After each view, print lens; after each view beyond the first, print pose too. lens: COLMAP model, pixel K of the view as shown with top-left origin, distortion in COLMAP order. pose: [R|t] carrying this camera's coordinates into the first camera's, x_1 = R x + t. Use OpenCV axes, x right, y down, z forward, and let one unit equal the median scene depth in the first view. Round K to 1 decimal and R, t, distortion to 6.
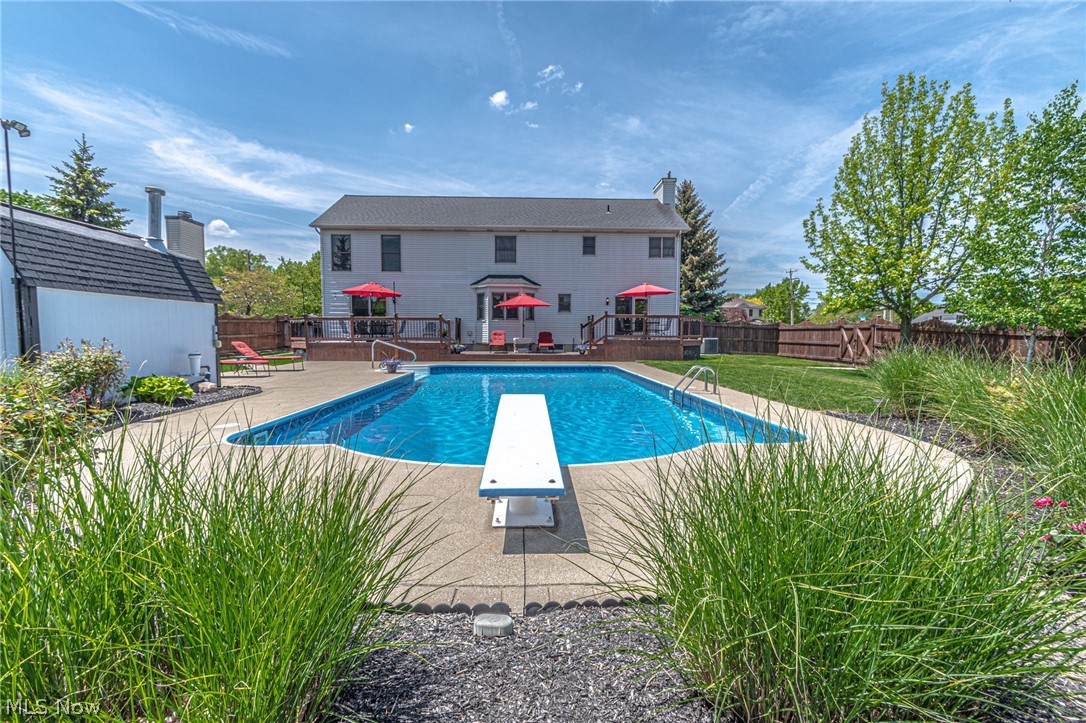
lens RADIAL K [[473.9, 0, 542.1], [0, 473.9, 366.0], [0, 0, 1]] dist [-0.000978, -0.000852]
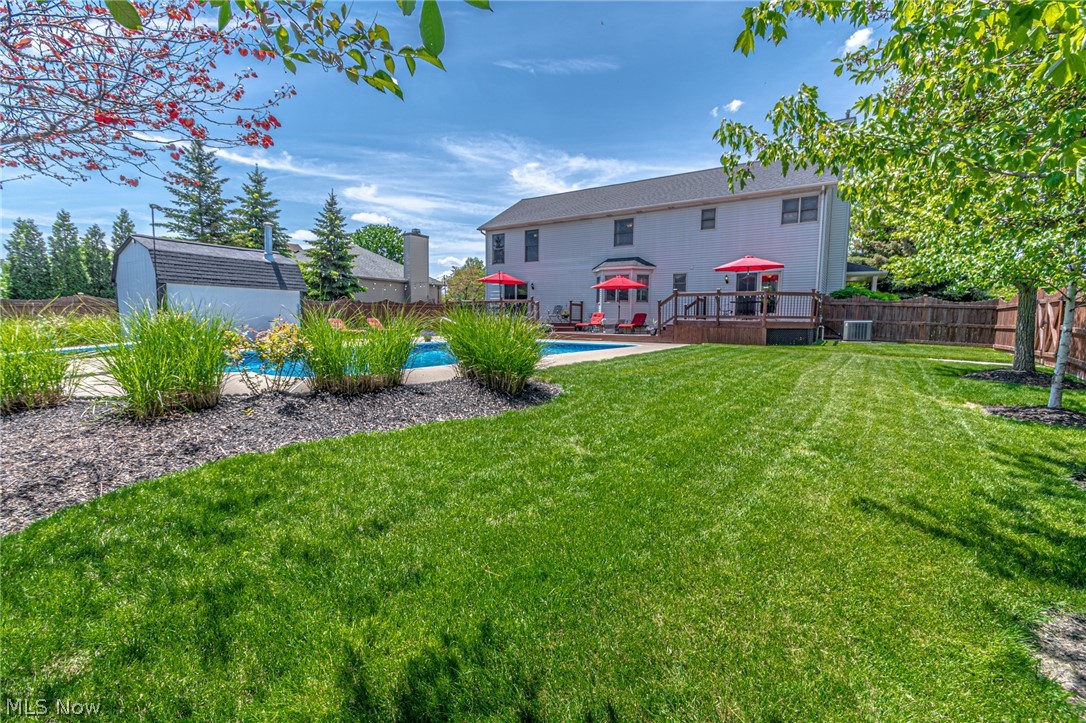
lens RADIAL K [[461.2, 0, 543.6], [0, 461.2, 379.2], [0, 0, 1]] dist [0.000062, -0.000162]
pose [[0.814789, 0.079546, -0.574275, 0.378407], [-0.046794, 0.996334, 0.071616, 0.007510], [0.577866, -0.031479, 0.815524, 0.073473]]
